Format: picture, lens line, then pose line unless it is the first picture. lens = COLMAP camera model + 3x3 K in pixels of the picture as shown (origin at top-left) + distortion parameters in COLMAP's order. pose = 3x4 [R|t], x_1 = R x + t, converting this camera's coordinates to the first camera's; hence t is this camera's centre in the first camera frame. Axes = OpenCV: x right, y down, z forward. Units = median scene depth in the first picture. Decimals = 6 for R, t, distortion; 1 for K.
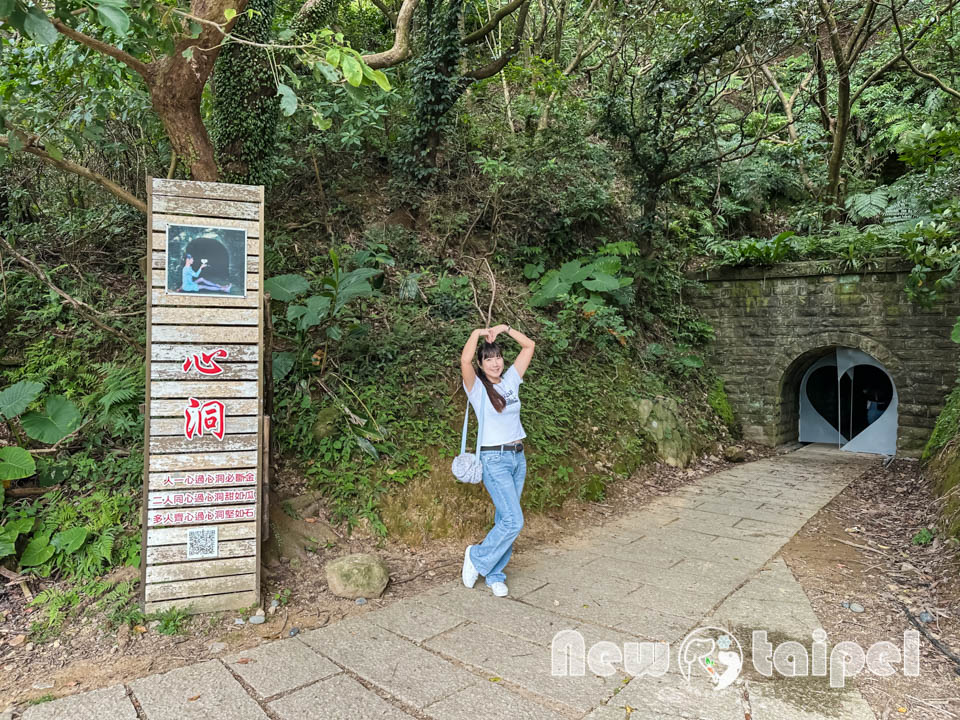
lens RADIAL K [[678.9, 0, 475.1], [0, 678.9, 356.4], [0, 0, 1]] dist [0.037096, -0.048260]
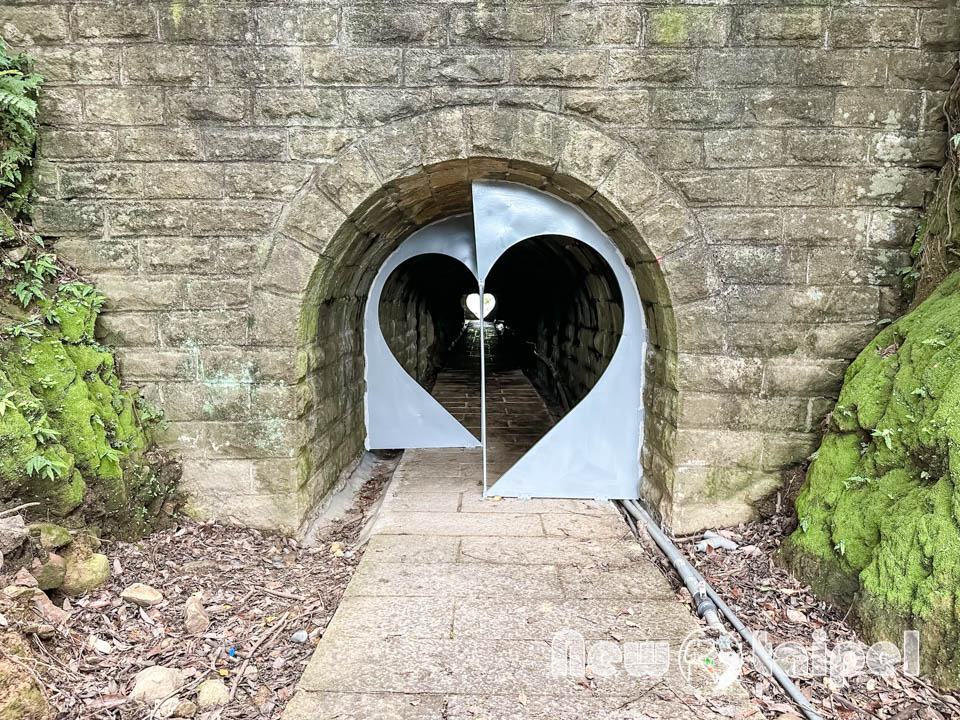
lens RADIAL K [[678.9, 0, 477.1], [0, 678.9, 357.3], [0, 0, 1]] dist [0.037096, -0.048260]
pose [[0.804585, -0.078869, 0.588576, 0.366210], [0.014049, 0.993392, 0.113909, 0.034177], [-0.593671, -0.083380, 0.800377, 0.798146]]
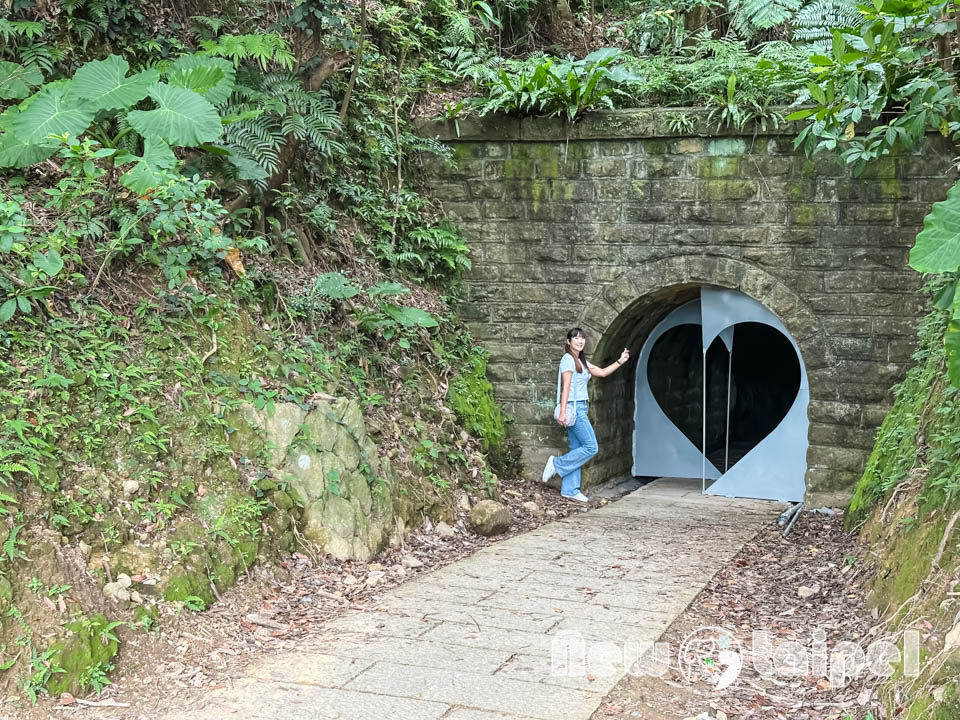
lens RADIAL K [[1368.4, 0, 475.9], [0, 1368.4, 350.1], [0, 0, 1]] dist [0.205079, 0.000000]
pose [[0.951645, -0.001355, 0.307196, 0.072568], [-0.009741, 0.999354, 0.034582, -0.000493], [-0.307045, -0.035902, 0.951018, 0.107760]]
